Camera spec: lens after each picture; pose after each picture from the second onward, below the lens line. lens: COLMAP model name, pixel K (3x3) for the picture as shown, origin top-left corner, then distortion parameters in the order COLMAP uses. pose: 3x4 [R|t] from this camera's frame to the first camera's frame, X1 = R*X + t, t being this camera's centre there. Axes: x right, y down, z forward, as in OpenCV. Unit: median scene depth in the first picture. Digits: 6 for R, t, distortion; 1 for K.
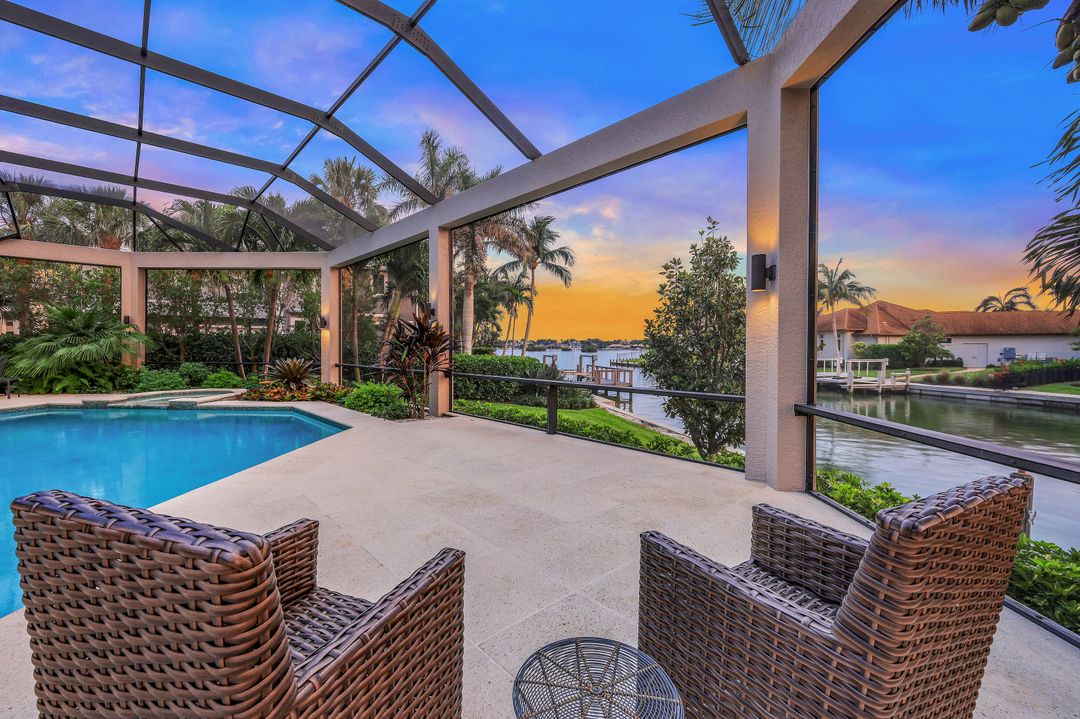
lens RADIAL K [[442.5, 0, 533.0], [0, 442.5, 356.2], [0, 0, 1]] dist [0.000771, 0.000764]
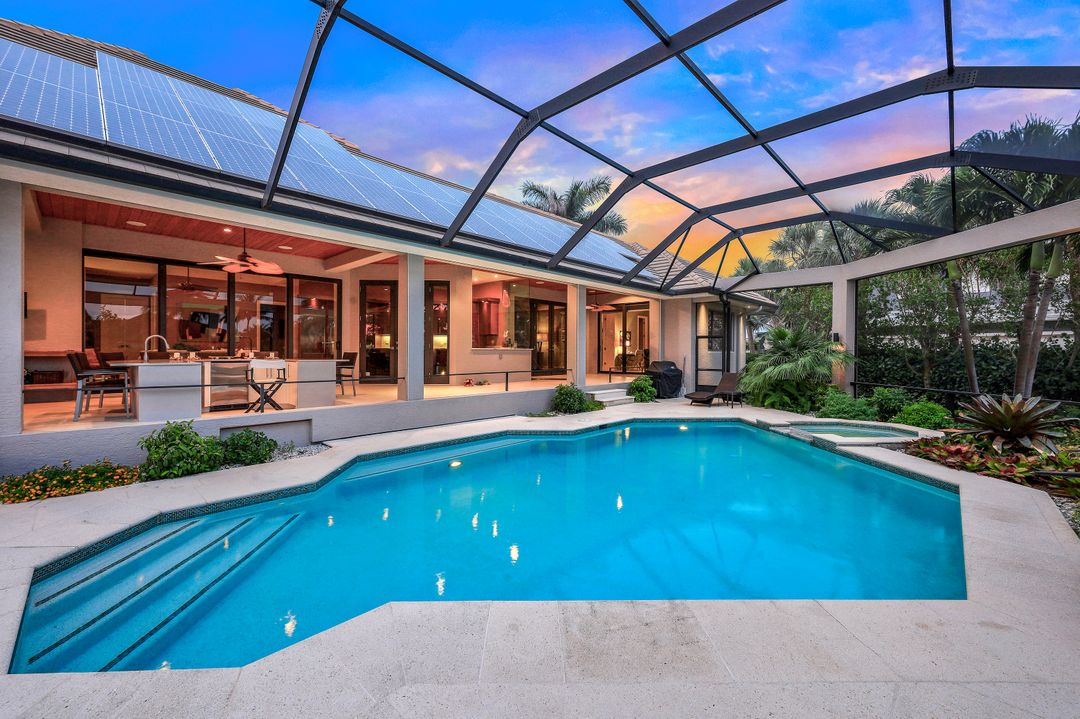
lens RADIAL K [[442.5, 0, 540.6], [0, 442.5, 351.9], [0, 0, 1]] dist [0.000771, 0.000764]
pose [[0.062739, -0.003744, -0.998023, -0.008588], [-0.022004, 0.999745, -0.005133, -0.029808], [0.997787, 0.022283, 0.062640, 0.302604]]
